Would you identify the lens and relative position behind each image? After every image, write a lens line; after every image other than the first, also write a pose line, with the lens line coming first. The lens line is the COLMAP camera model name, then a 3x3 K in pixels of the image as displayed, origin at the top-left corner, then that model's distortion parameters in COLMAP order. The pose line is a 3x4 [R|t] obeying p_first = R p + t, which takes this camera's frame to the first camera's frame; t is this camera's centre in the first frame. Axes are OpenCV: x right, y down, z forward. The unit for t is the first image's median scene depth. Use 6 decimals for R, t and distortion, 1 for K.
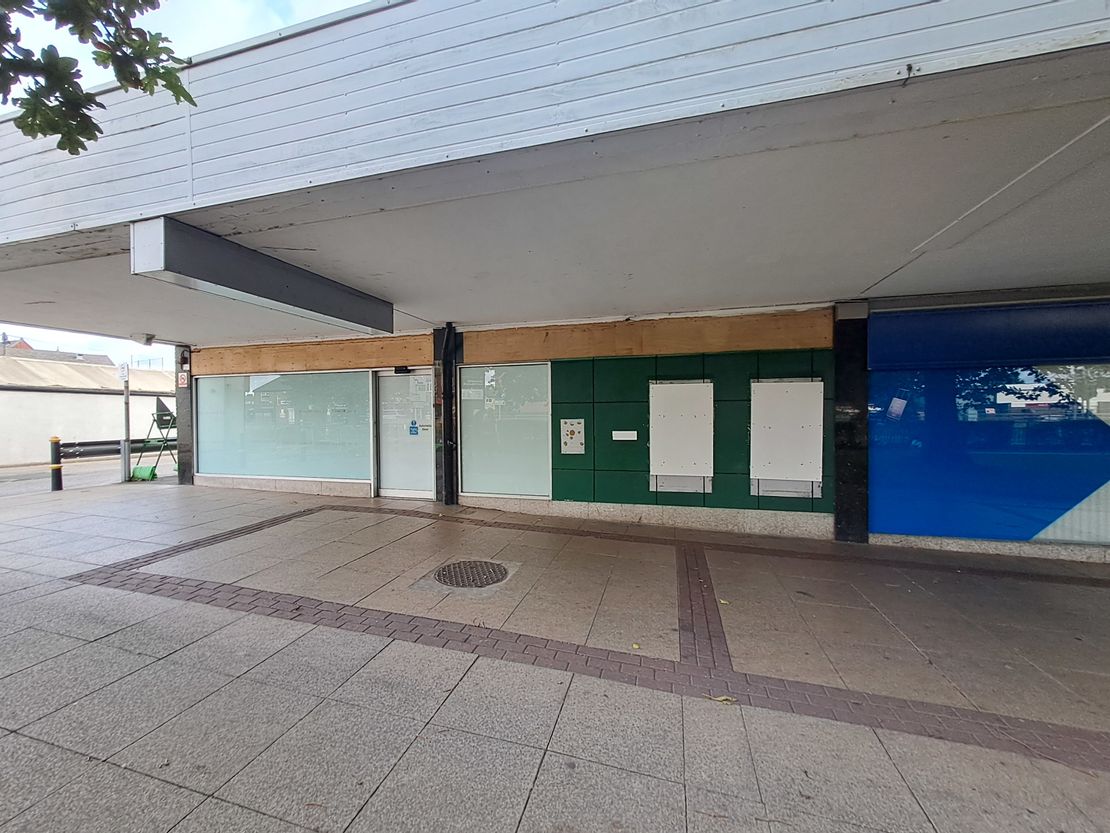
lens RADIAL K [[441.6, 0, 555.0], [0, 441.6, 416.5], [0, 0, 1]] dist [-0.001635, -0.000106]
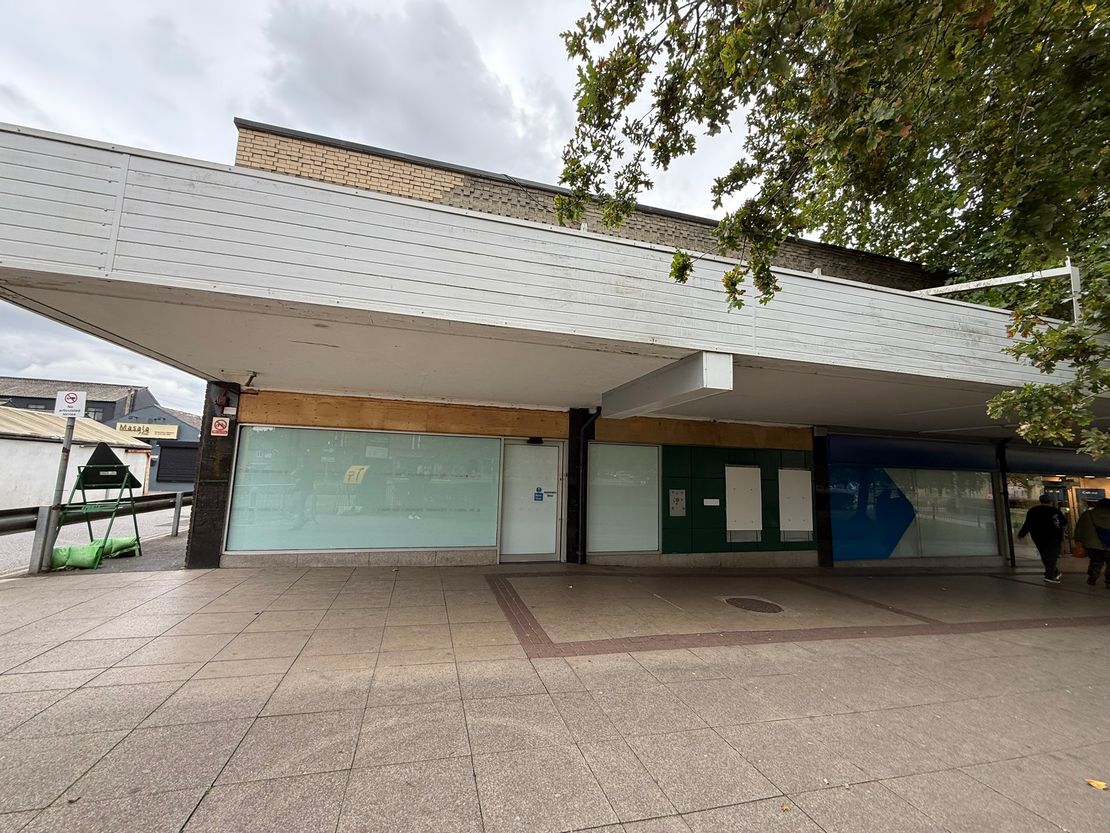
lens RADIAL K [[440.5, 0, 555.0], [0, 440.5, 416.5], [0, 0, 1]] dist [0.007043, -0.000058]
pose [[0.848439, 0.100433, 0.519677, -0.986940], [-0.032180, 0.989804, -0.138752, -0.016132], [-0.528314, 0.100999, 0.843021, 0.052382]]
